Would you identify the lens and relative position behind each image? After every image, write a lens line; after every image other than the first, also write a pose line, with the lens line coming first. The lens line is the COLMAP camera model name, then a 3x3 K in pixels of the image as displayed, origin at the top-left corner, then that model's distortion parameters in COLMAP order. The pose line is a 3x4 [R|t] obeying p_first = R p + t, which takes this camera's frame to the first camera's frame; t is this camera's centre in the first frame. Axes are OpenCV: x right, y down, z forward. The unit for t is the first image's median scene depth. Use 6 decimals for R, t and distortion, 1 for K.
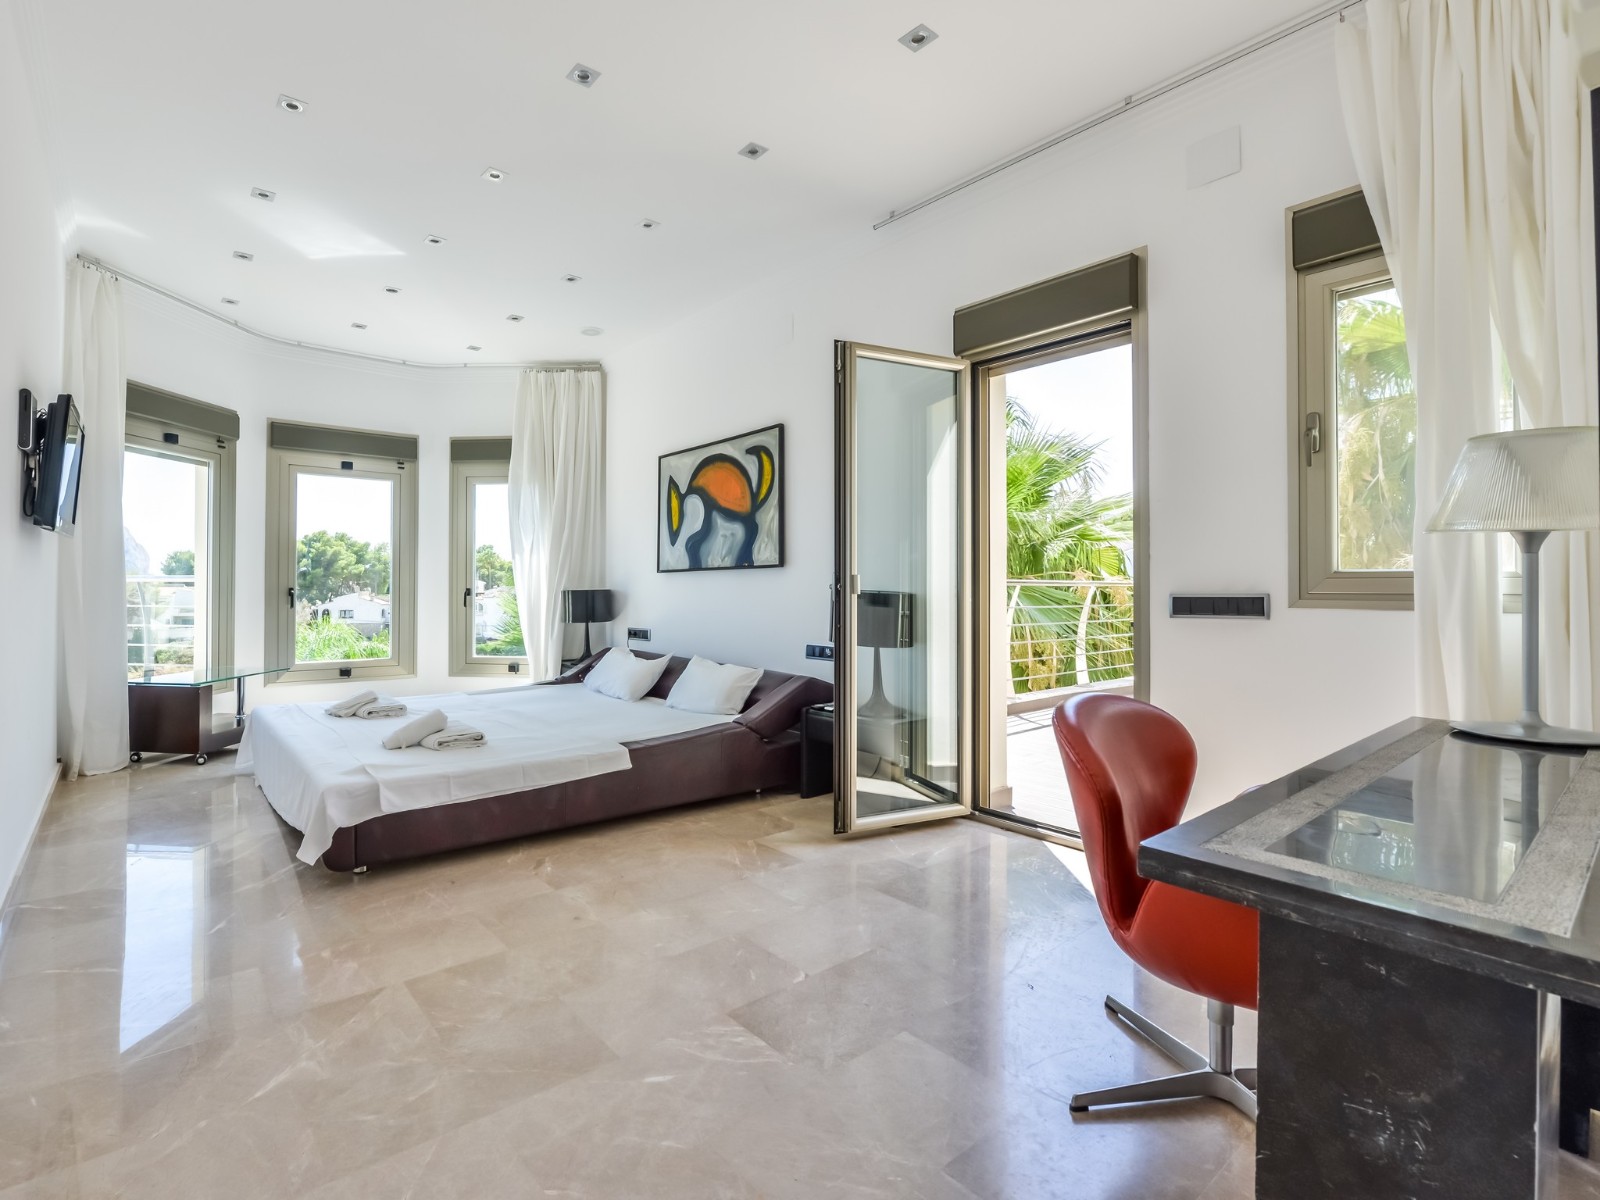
lens RADIAL K [[923.2, 0, 799.7], [0, 923.2, 572.9], [0, 0, 1]] dist [-0.021387, 0.000697]
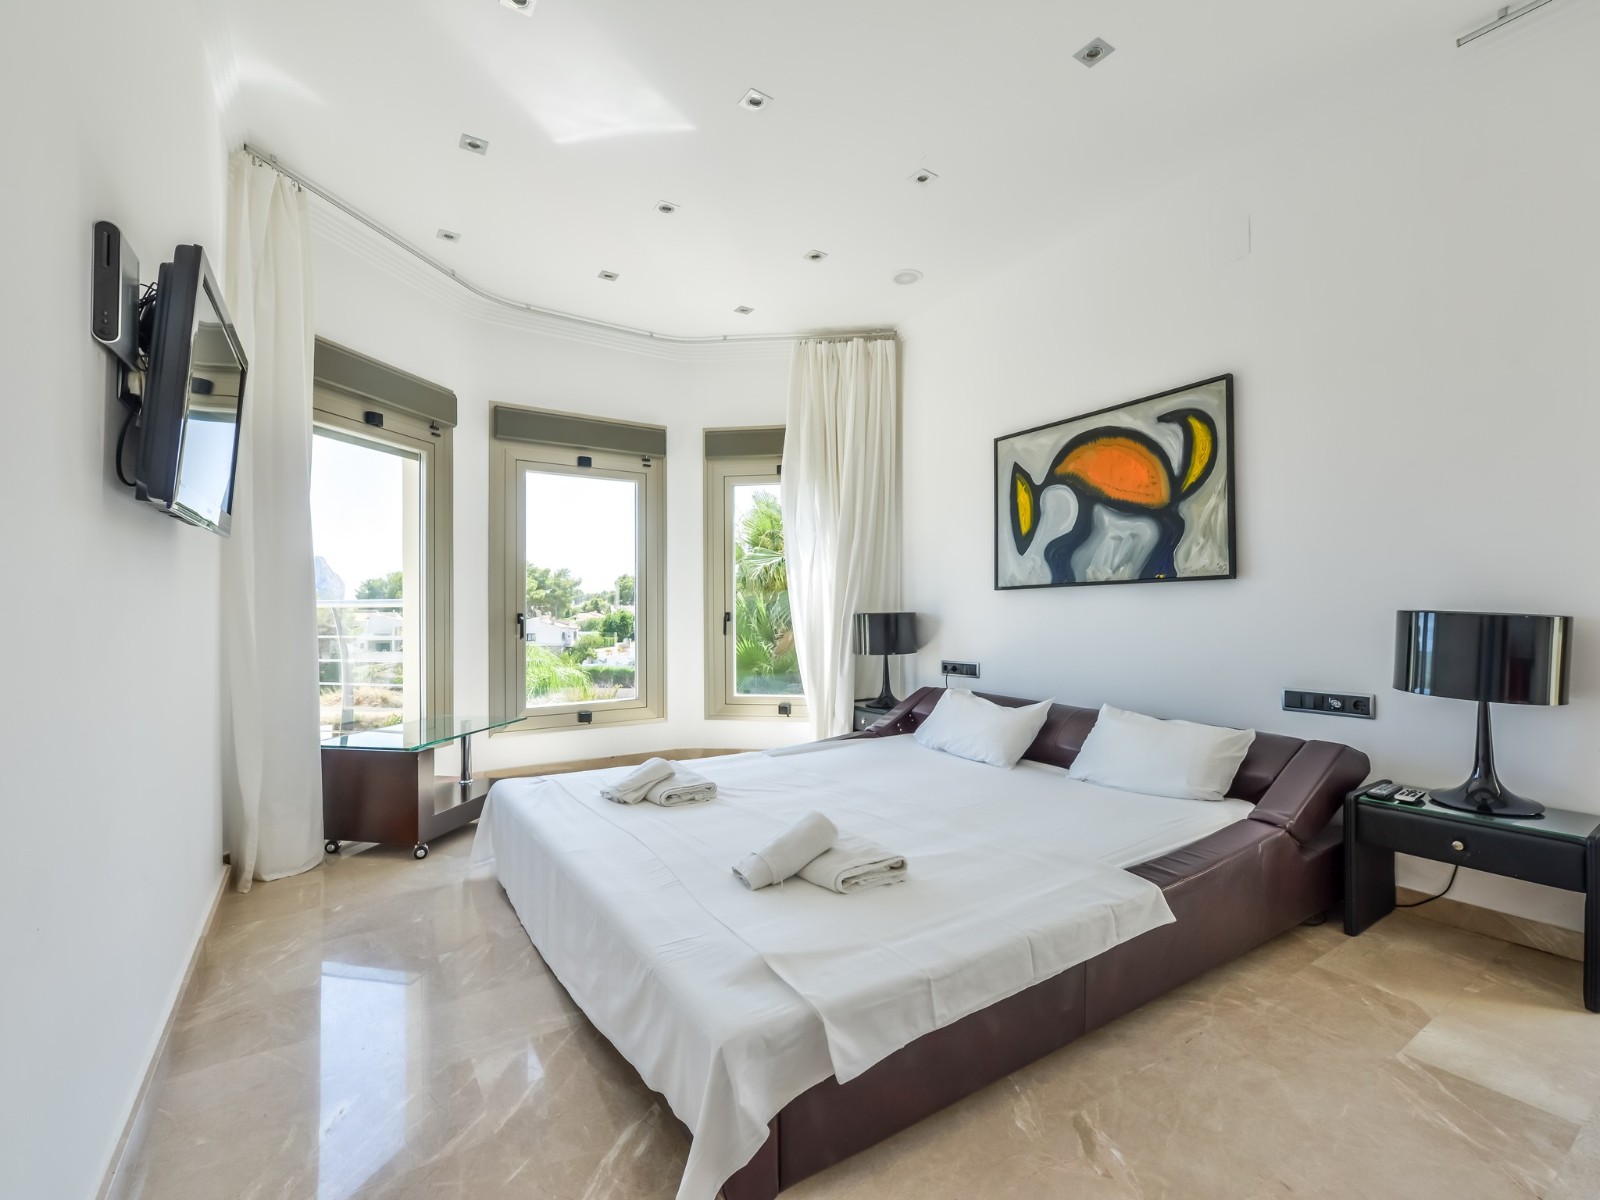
lens RADIAL K [[712.2, 0, 800.0], [0, 712.2, 600.0], [0, 0, 1]] dist [-0.012289, -0.000272]
pose [[0.998908, -0.008518, -0.045941, -0.302342], [0.008677, 0.999957, 0.003257, 0.004947], [0.045912, -0.003652, 0.998939, 0.419163]]
